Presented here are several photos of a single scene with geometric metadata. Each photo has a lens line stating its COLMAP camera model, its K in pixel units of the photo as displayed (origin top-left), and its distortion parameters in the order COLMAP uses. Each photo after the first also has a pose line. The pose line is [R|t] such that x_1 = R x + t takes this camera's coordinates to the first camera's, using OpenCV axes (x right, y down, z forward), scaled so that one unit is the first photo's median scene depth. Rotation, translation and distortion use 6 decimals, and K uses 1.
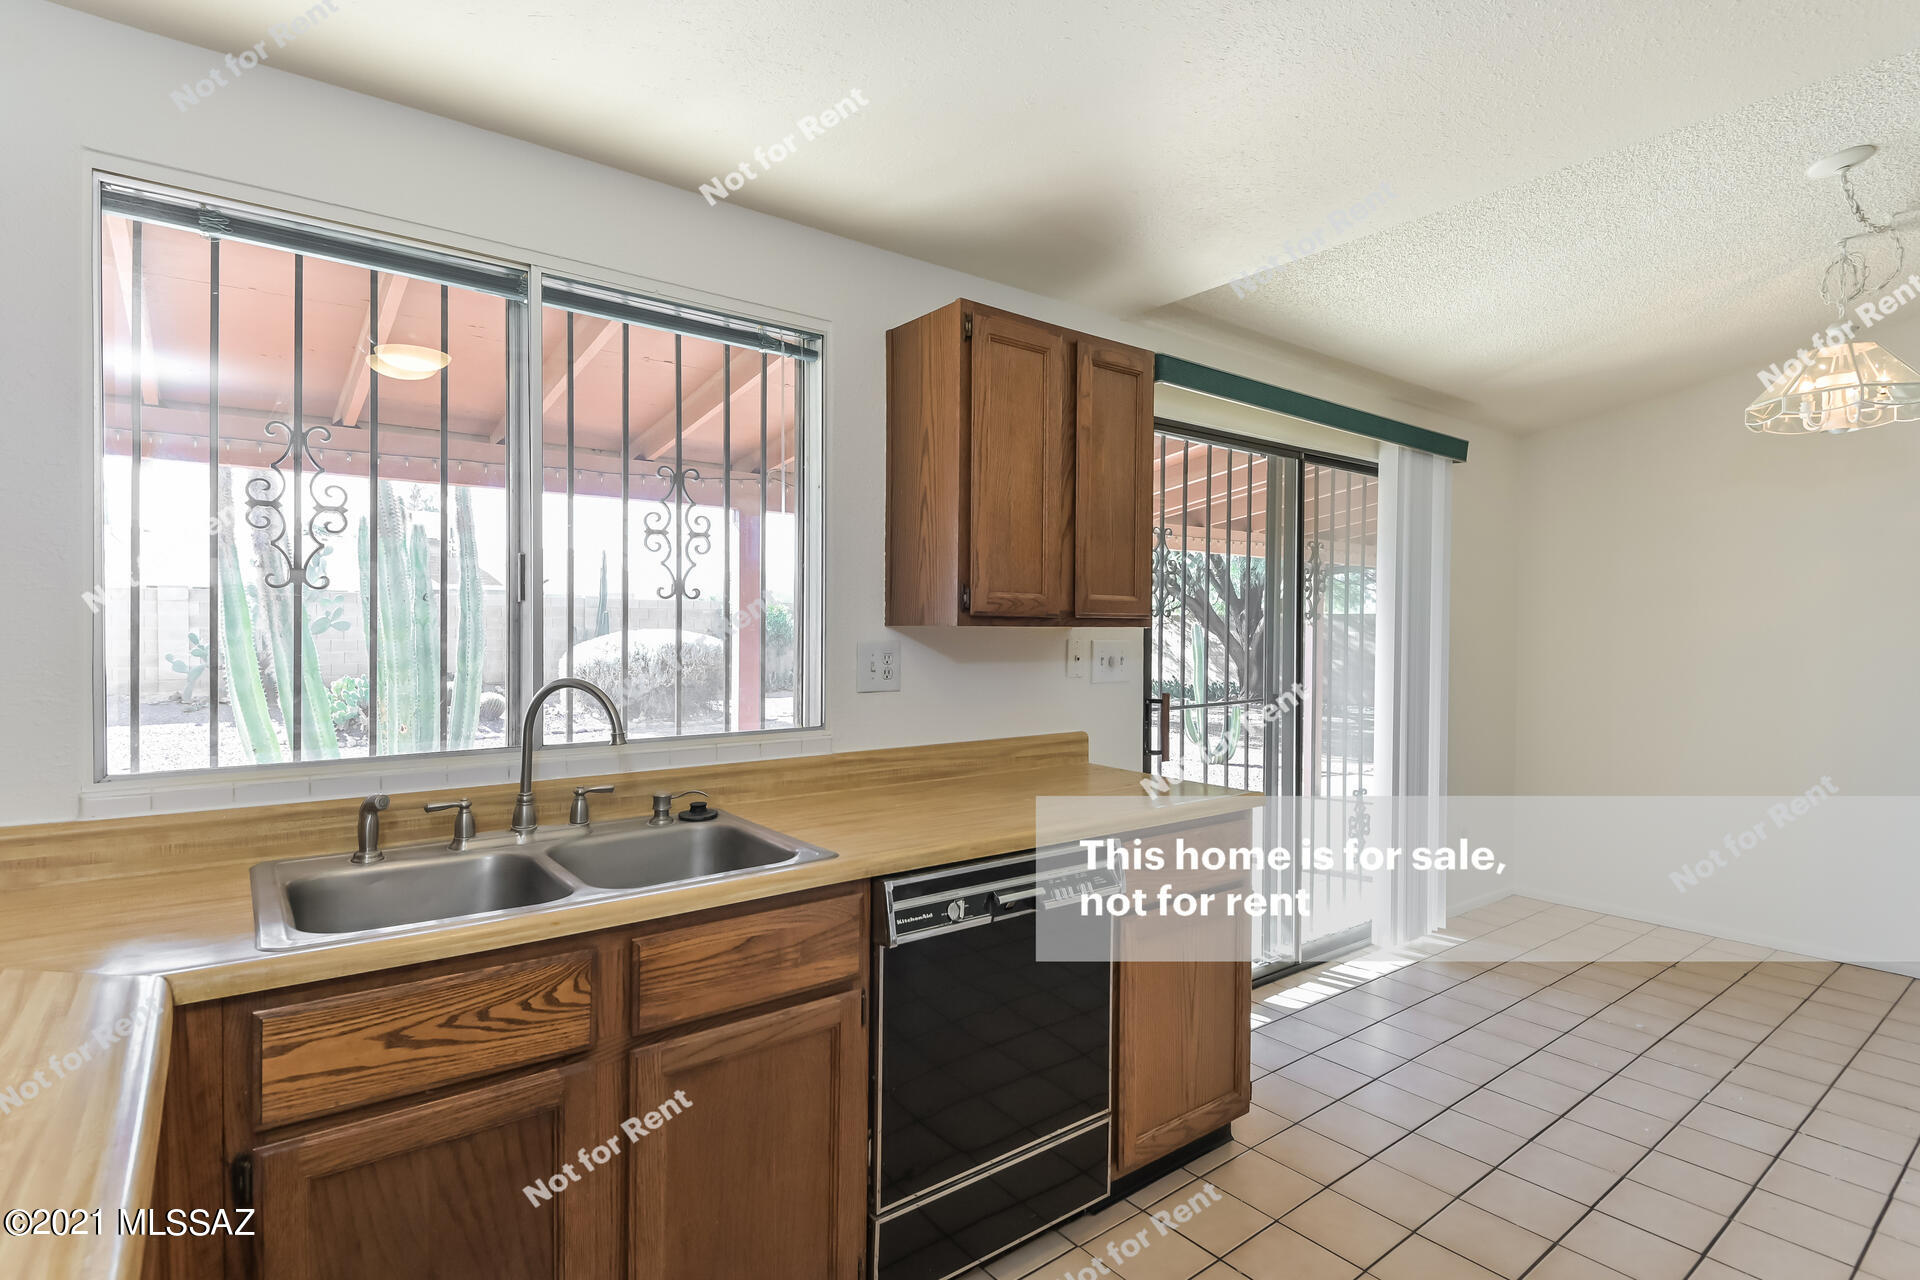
lens RADIAL K [[936.8, 0, 958.7], [0, 936.8, 634.1], [0, 0, 1]] dist [0.005654, 0.000152]
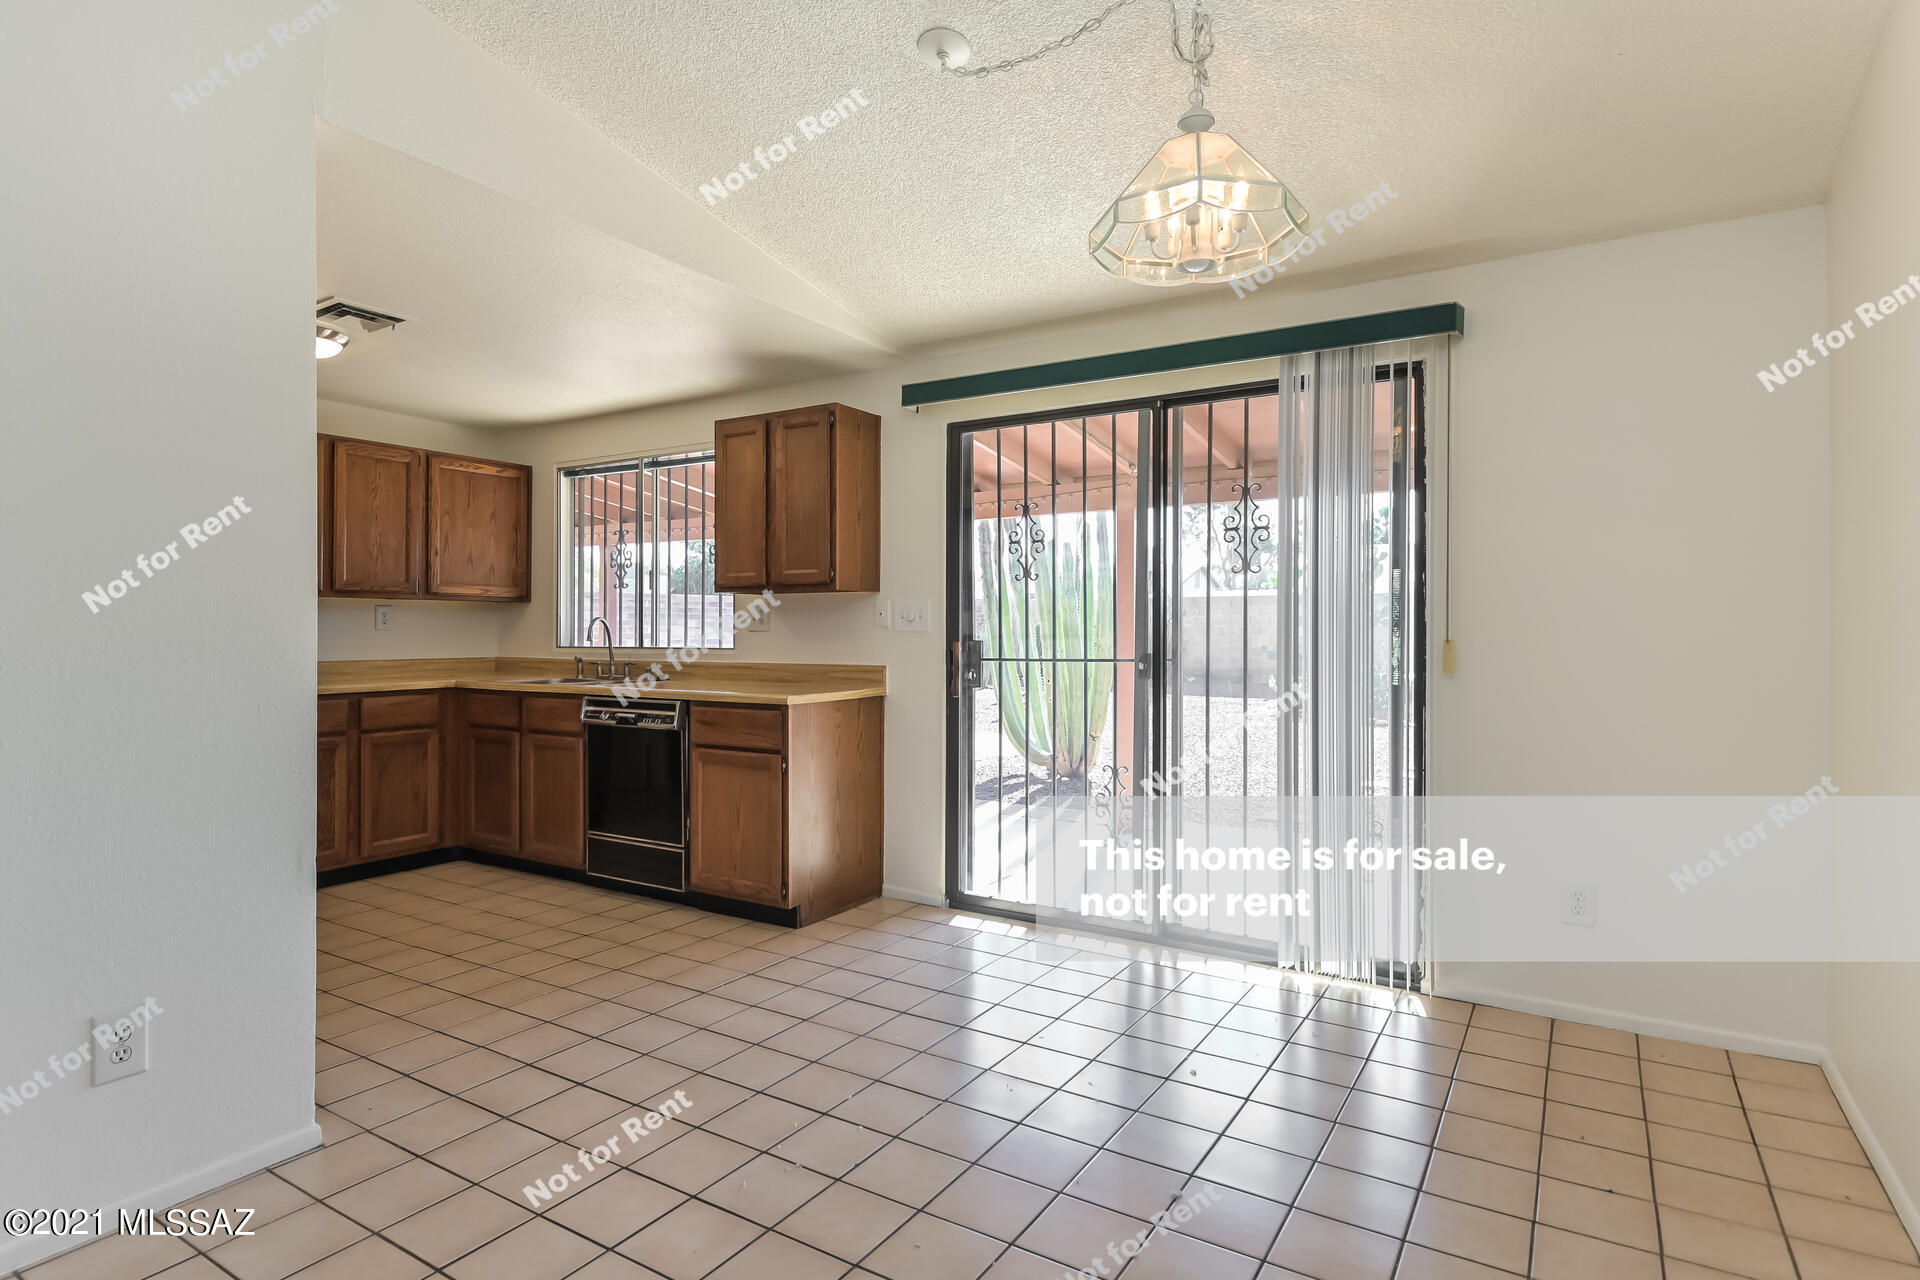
lens RADIAL K [[1027.6, 0, 957.6], [0, 1027.6, 637.1], [0, 0, 1]] dist [-0.002550, -0.000040]
pose [[0.362188, 0.001623, -0.932104, 1.860060], [-0.009395, 0.999954, -0.001909, 0.071068], [0.932058, 0.009449, 0.362186, 0.621601]]
